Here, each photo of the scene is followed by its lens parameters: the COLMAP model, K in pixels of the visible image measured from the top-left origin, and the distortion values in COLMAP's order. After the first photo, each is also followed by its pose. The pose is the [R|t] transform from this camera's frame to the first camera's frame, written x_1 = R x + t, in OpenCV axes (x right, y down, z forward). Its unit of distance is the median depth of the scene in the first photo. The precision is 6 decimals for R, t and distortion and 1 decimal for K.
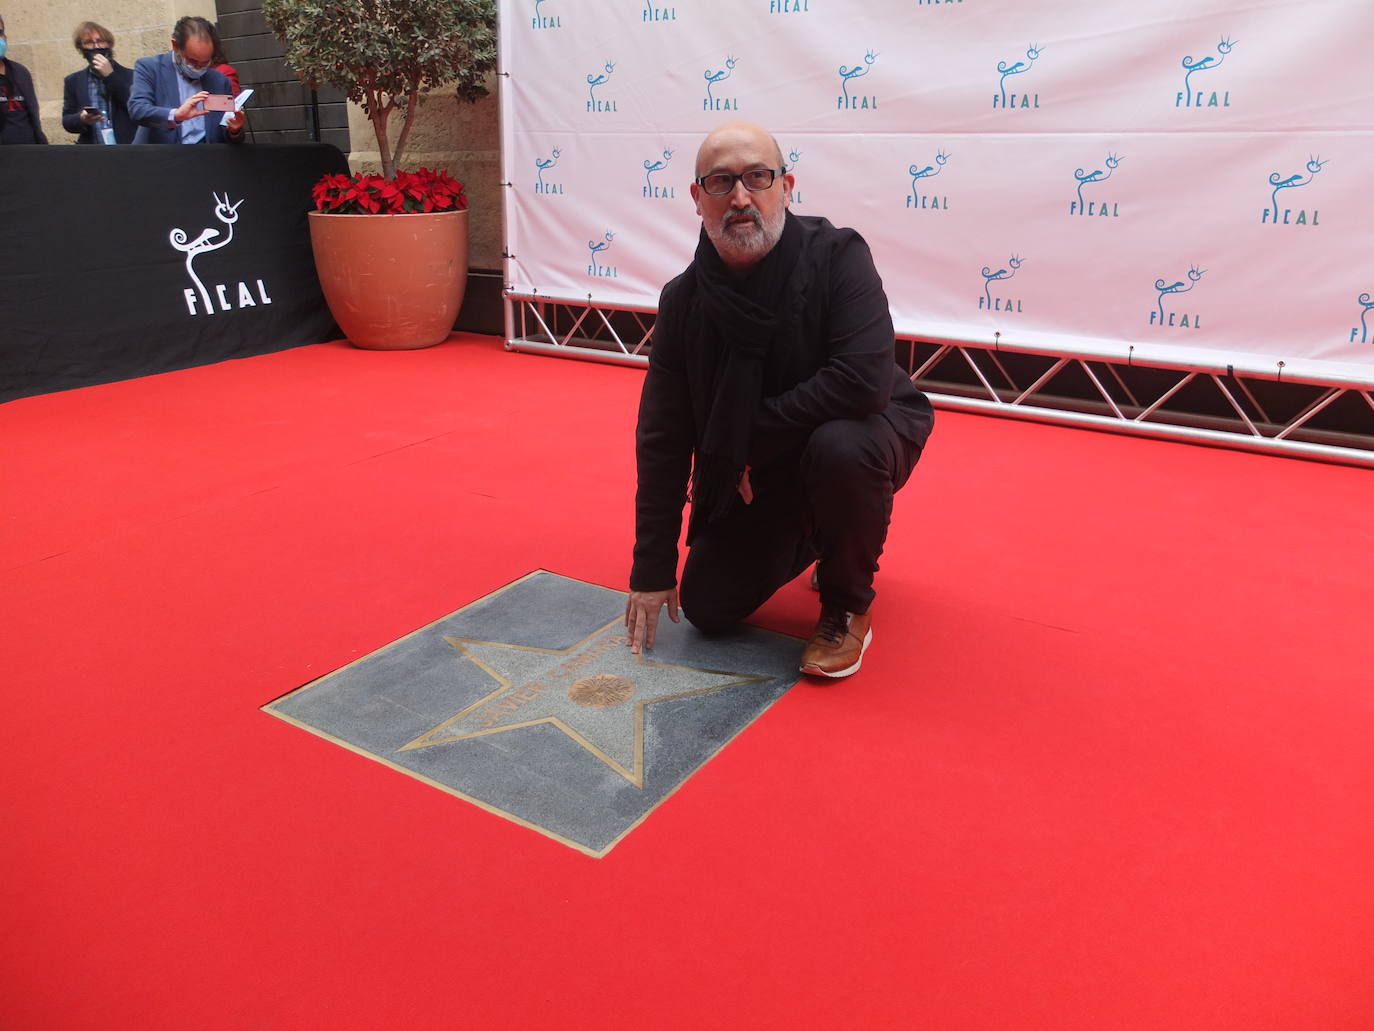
lens RADIAL K [[1112.6, 0, 683.8], [0, 1112.6, 527.5], [0, 0, 1]] dist [-0.072614, 0.063173]
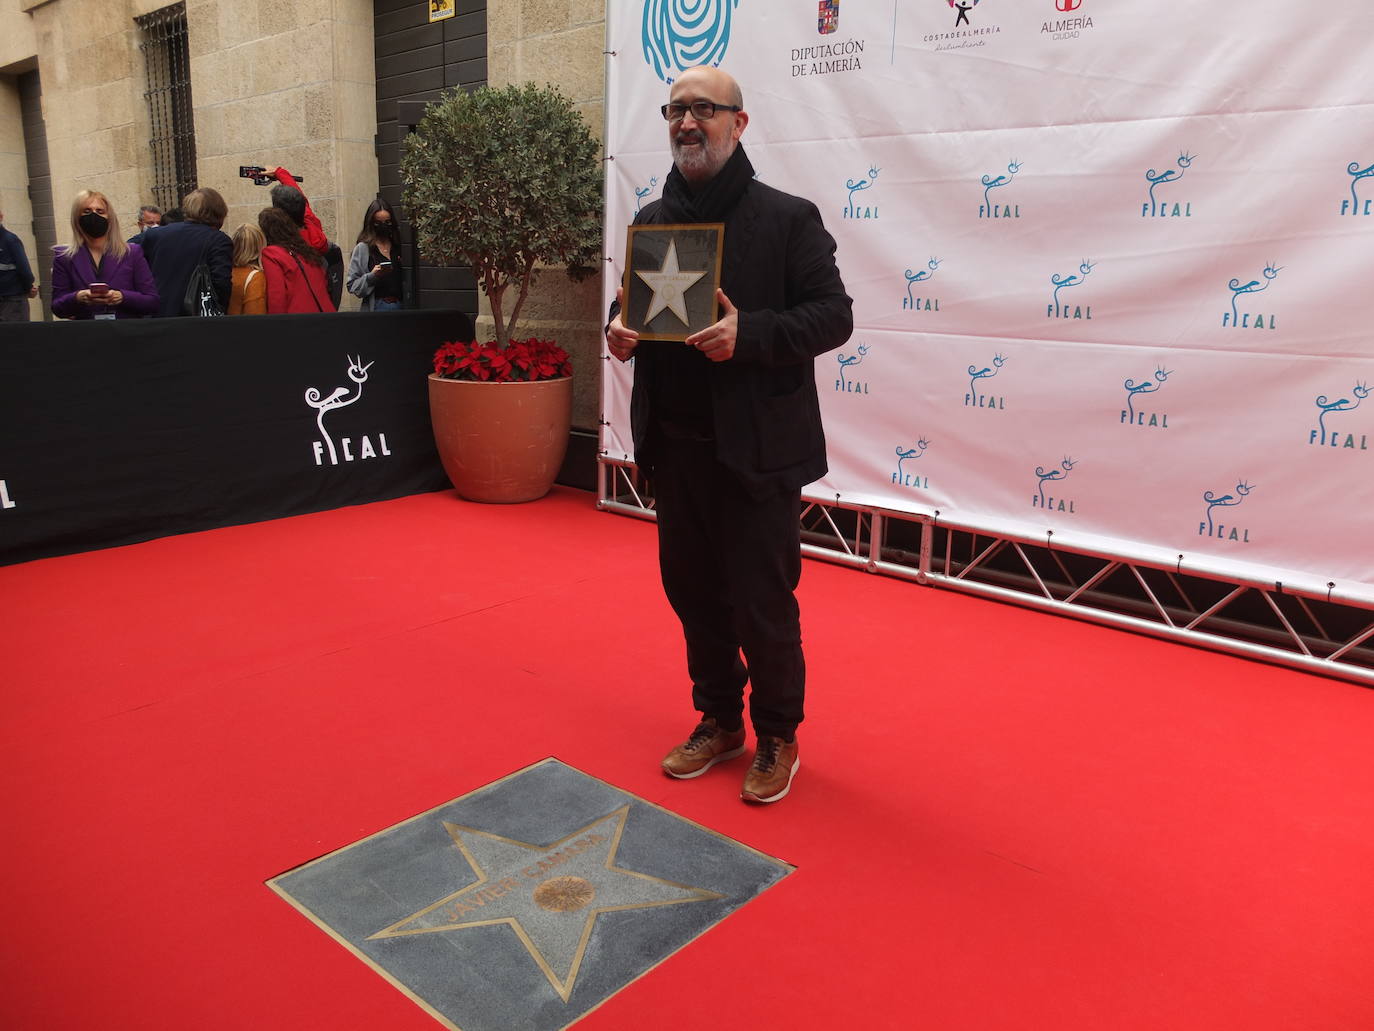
lens RADIAL K [[1112.6, 0, 682.4], [0, 1112.6, 523.0], [0, 0, 1]] dist [-0.072614, 0.063173]
pose [[0.987560, 0.049725, -0.149172, 0.089932], [-0.064301, 0.993443, -0.094538, -0.058658], [0.143493, 0.102953, 0.984282, -0.039407]]
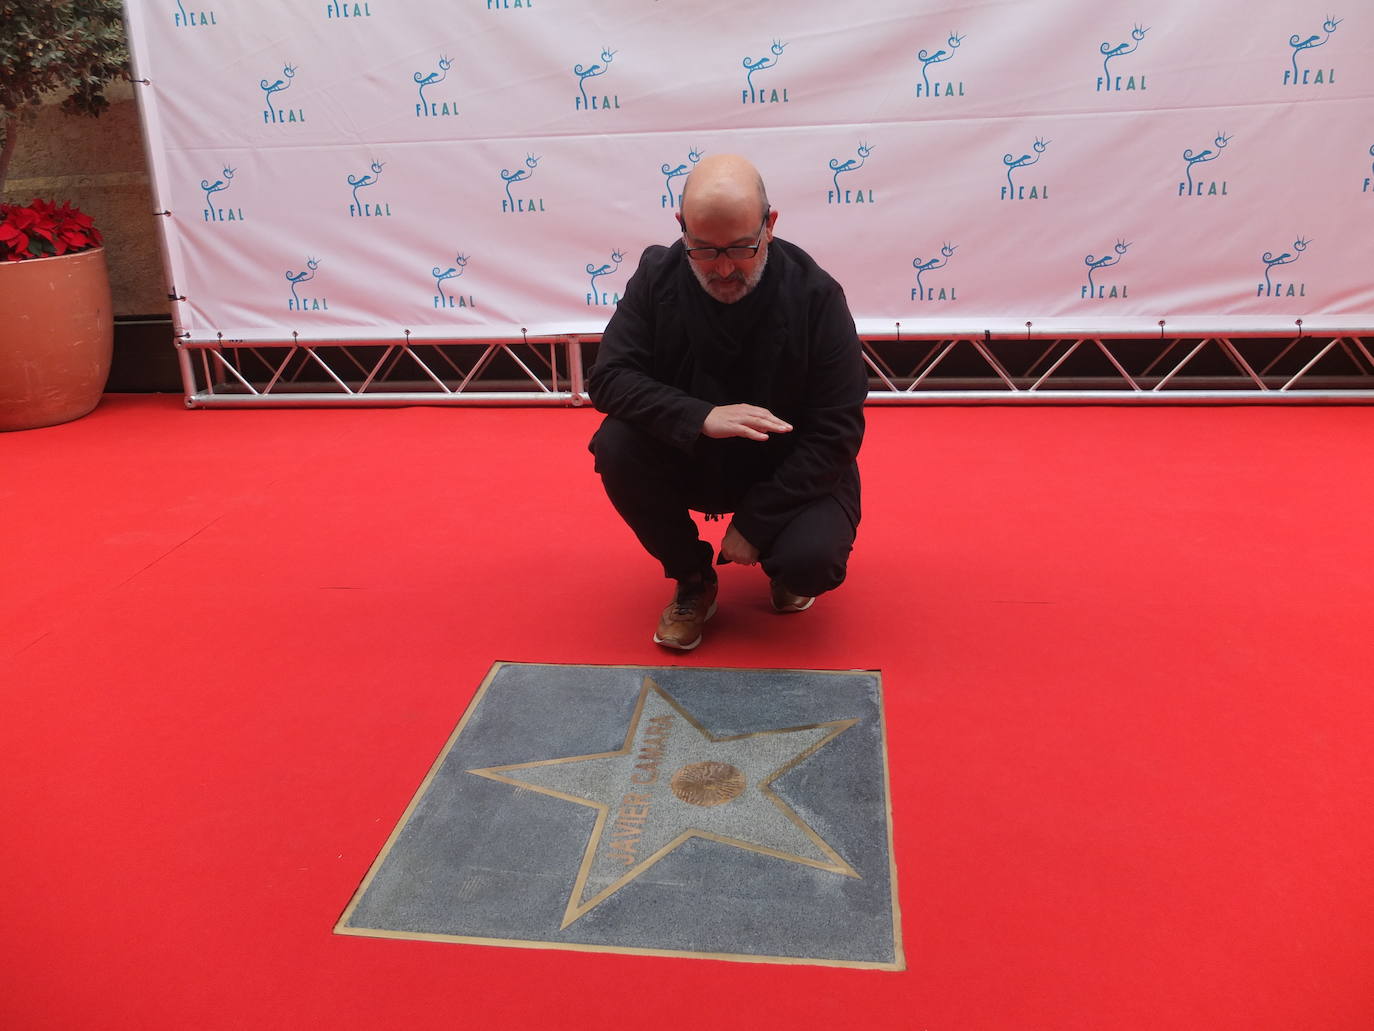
lens RADIAL K [[1112.6, 0, 690.2], [0, 1112.6, 511.7], [0, 0, 1]] dist [-0.072614, 0.063173]
pose [[0.893045, -0.177011, 0.413688, -0.203759], [0.180512, 0.983085, 0.030968, -0.046019], [-0.412173, 0.047020, 0.909892, 0.100284]]
